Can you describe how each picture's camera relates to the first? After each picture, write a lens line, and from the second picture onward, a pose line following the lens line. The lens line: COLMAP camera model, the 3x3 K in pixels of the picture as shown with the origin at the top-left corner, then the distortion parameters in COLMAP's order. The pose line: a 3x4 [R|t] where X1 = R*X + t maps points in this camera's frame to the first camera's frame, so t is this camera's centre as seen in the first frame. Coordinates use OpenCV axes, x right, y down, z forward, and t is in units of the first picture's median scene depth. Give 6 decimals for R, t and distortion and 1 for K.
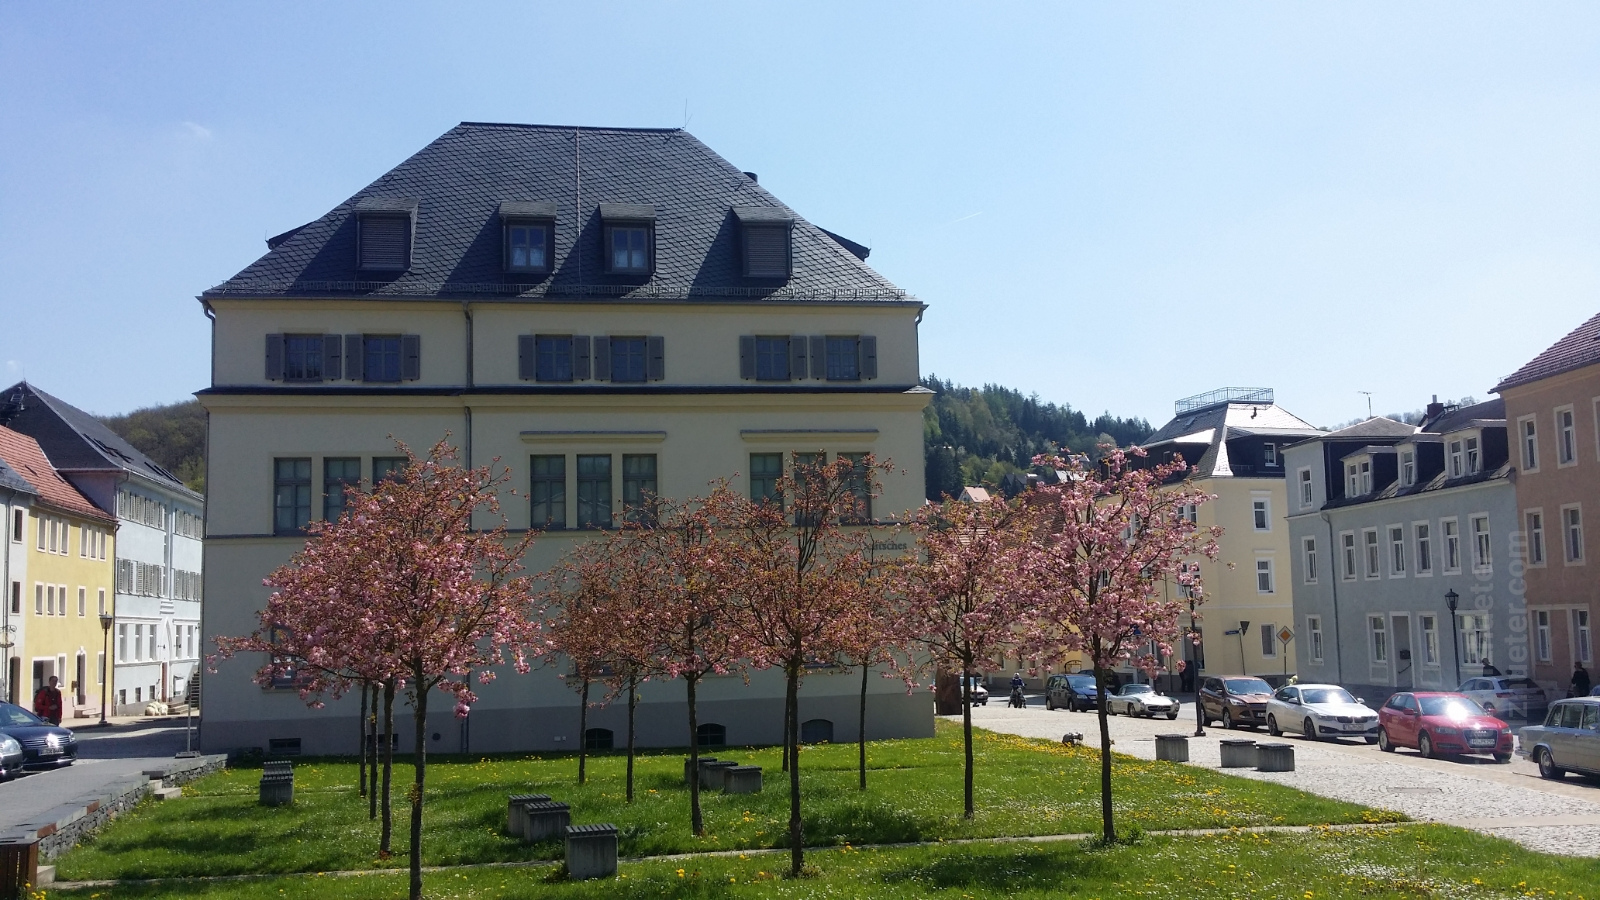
lens RADIAL K [[1505.9, 0, 800.0], [0, 1505.9, 450.0], [0, 0, 1]] dist [0.076134, -0.187992]
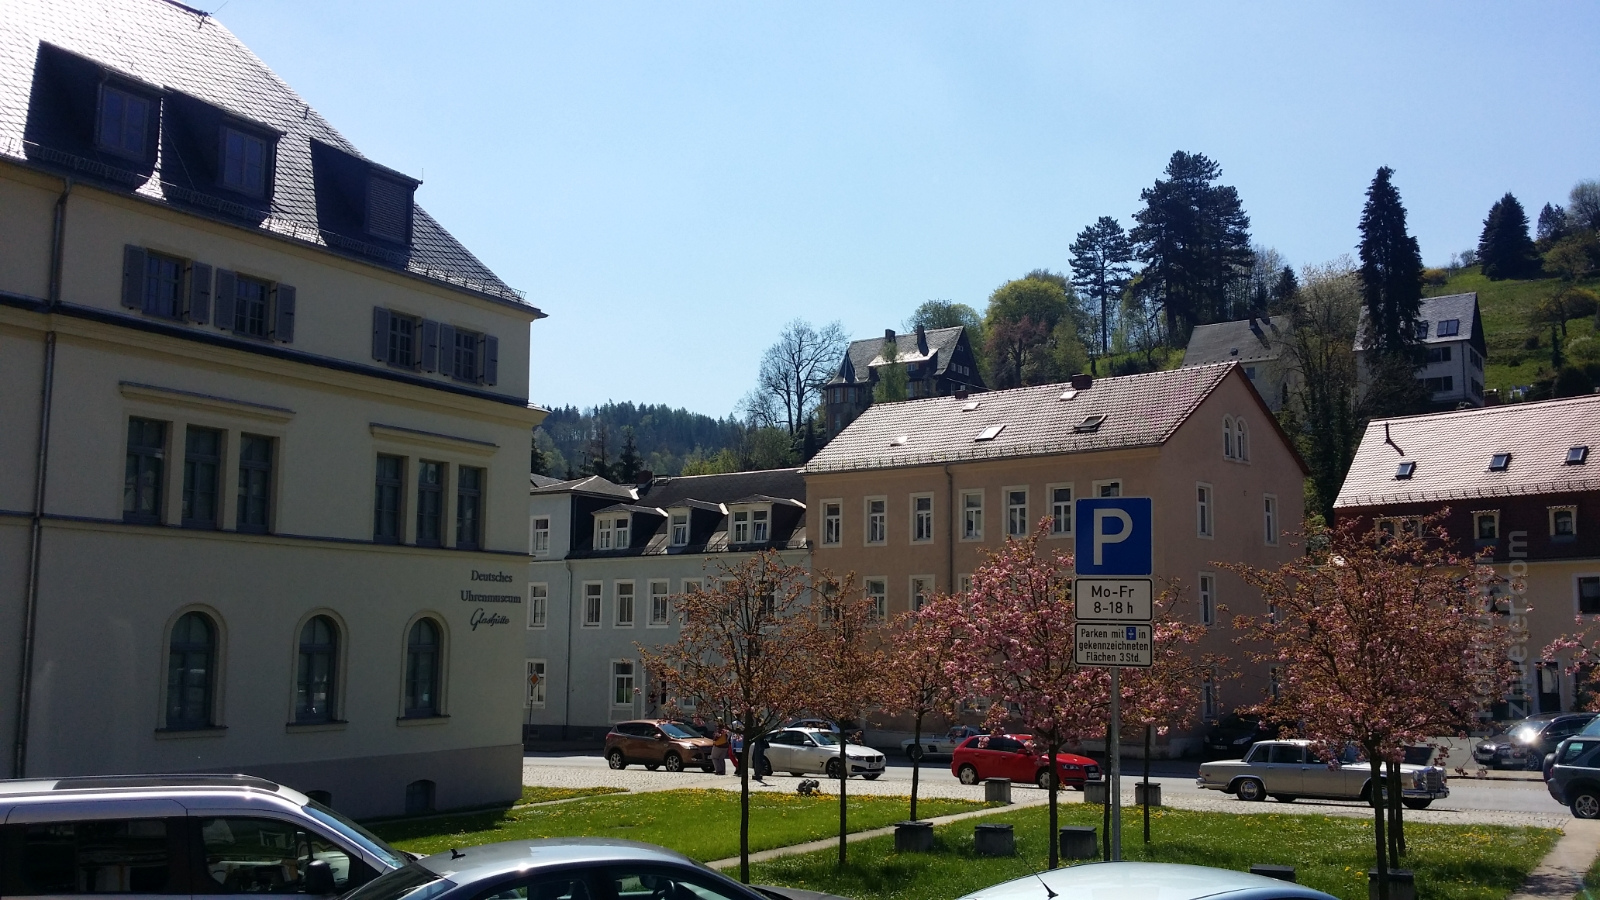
lens RADIAL K [[1505.9, 0, 800.0], [0, 1505.9, 450.0], [0, 0, 1]] dist [0.076134, -0.187992]
pose [[0.620413, 0.130798, 0.773292, -0.454728], [-0.112804, 0.990625, -0.077056, 0.033044], [-0.776121, -0.039424, 0.629351, 0.269182]]
